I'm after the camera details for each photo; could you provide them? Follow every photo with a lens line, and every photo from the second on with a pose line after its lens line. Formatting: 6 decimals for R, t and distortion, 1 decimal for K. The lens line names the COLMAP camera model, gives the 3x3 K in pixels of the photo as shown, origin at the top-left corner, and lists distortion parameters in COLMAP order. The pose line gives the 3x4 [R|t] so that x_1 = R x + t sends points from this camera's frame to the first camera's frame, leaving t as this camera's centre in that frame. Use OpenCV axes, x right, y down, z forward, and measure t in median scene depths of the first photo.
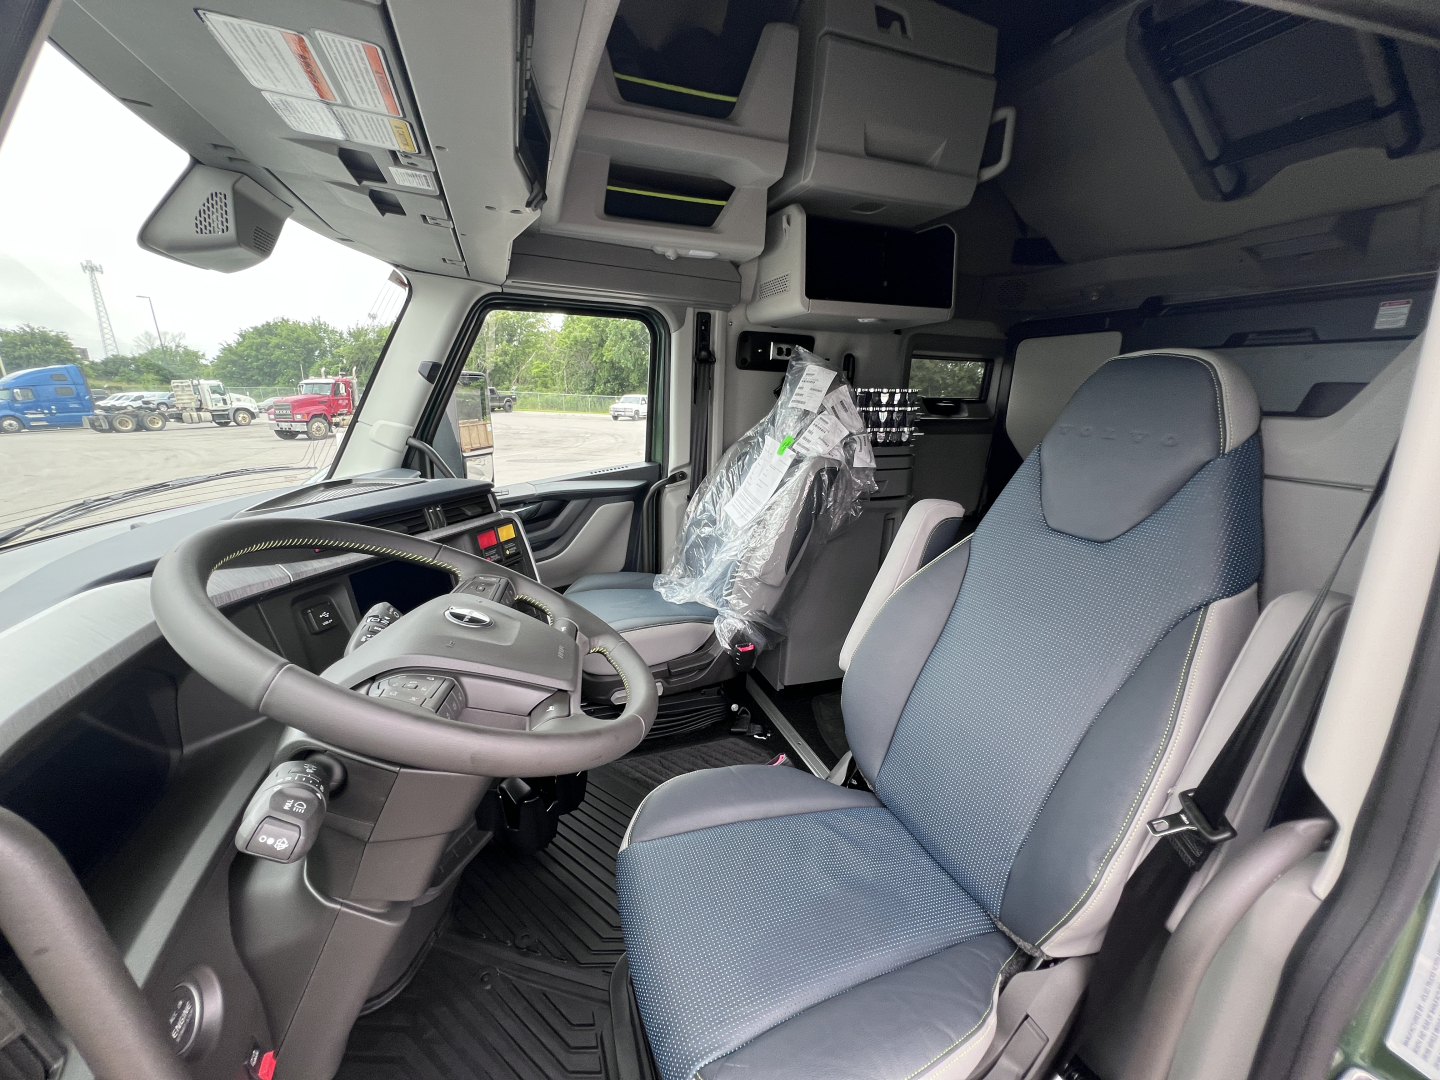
lens RADIAL K [[577.9, 0, 720.6], [0, 577.9, 542.0], [0, 0, 1]] dist [0.000154, 0.000423]
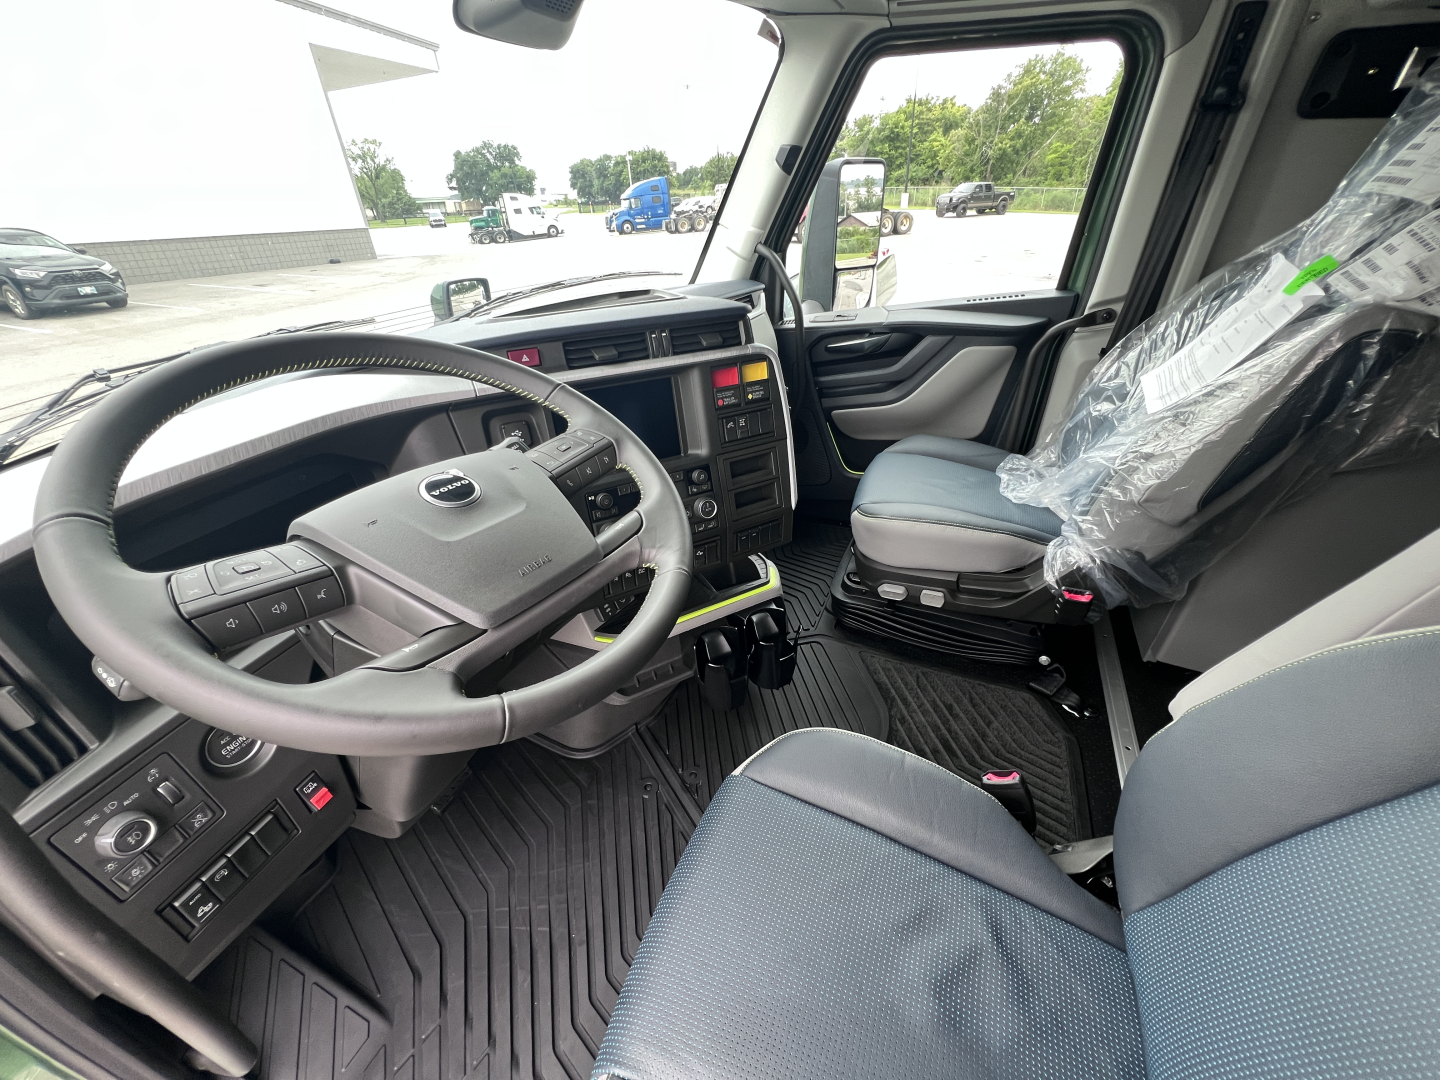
lens RADIAL K [[577.9, 0, 719.2], [0, 577.9, 538.5], [0, 0, 1]] dist [0.000154, 0.000423]
pose [[0.727607, 0.329253, -0.601814, 0.113719], [-0.143469, 0.930924, 0.335852, -0.043351], [0.670824, -0.158027, 0.724584, 0.216801]]
